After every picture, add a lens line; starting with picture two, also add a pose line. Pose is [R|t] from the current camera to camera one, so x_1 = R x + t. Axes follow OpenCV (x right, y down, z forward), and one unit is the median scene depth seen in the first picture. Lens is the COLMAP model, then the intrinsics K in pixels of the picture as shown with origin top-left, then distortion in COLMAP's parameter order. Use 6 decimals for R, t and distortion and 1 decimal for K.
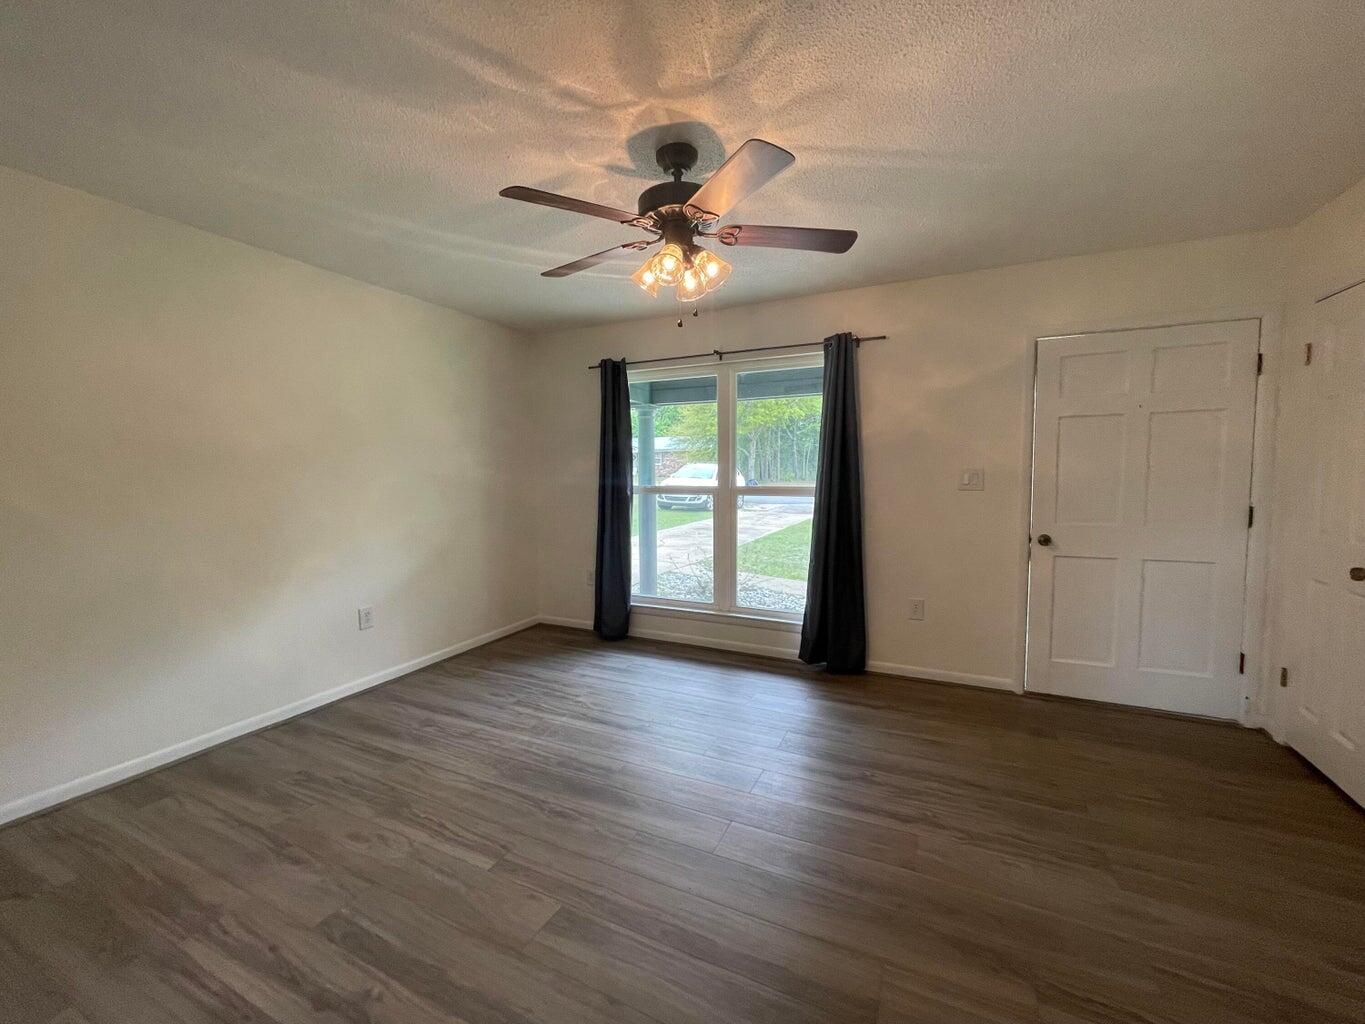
lens RADIAL K [[552.5, 0, 682.9], [0, 552.5, 505.9], [0, 0, 1]] dist [-0.003556, 0.000003]
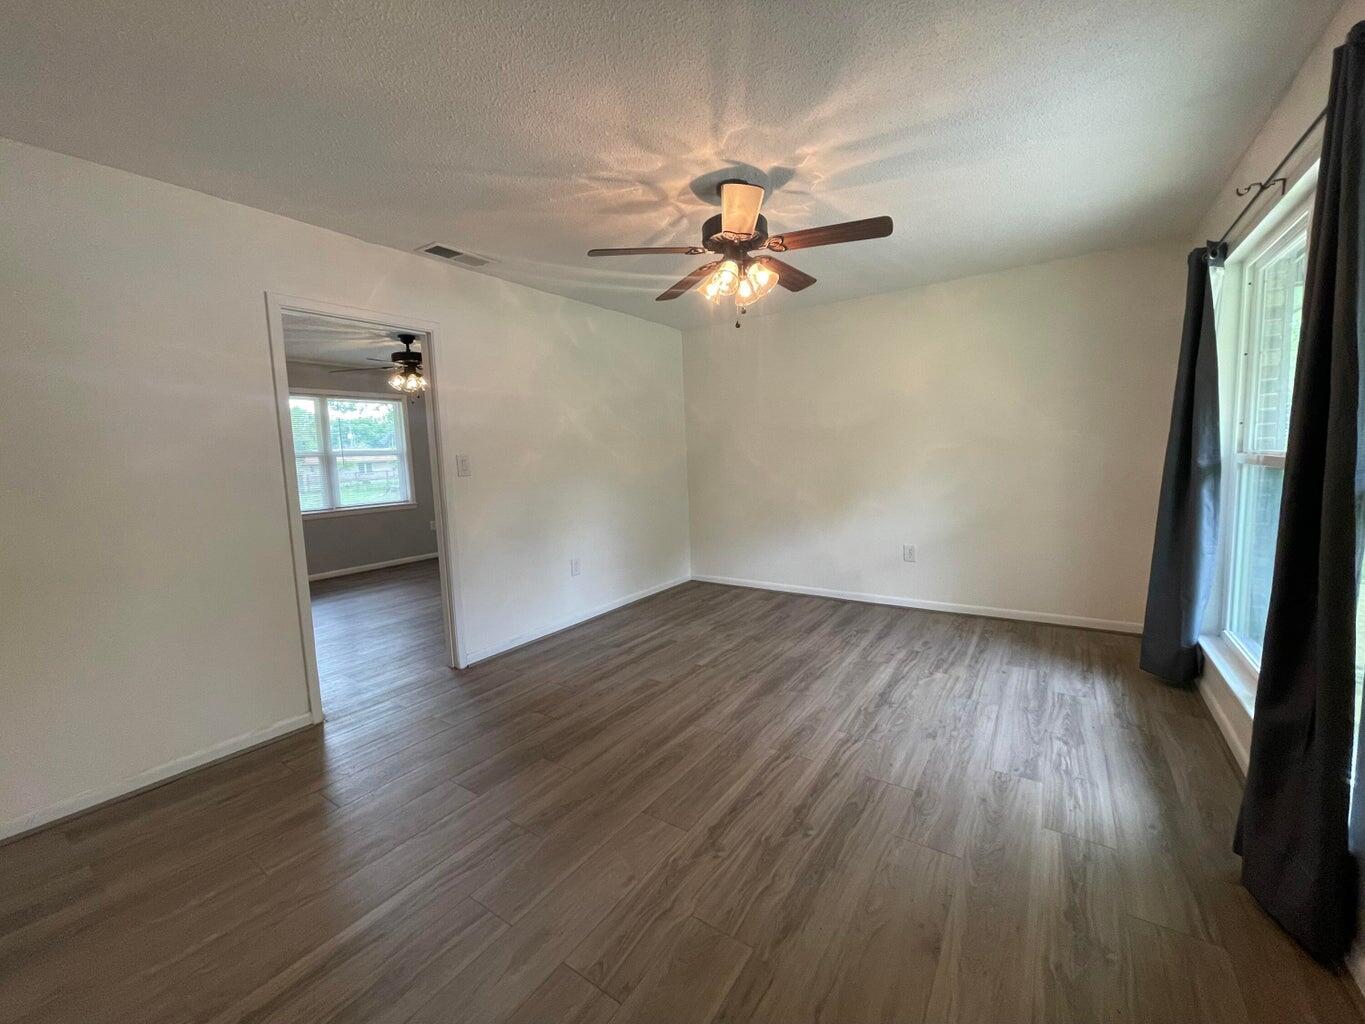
lens RADIAL K [[552.5, 0, 677.9], [0, 552.5, 509.7], [0, 0, 1]] dist [-0.003556, 0.000003]
pose [[-0.154400, 0.112941, -0.981532, 0.947731], [-0.023469, 0.992745, 0.117923, -0.048579], [0.987730, 0.041243, -0.150629, 0.801830]]
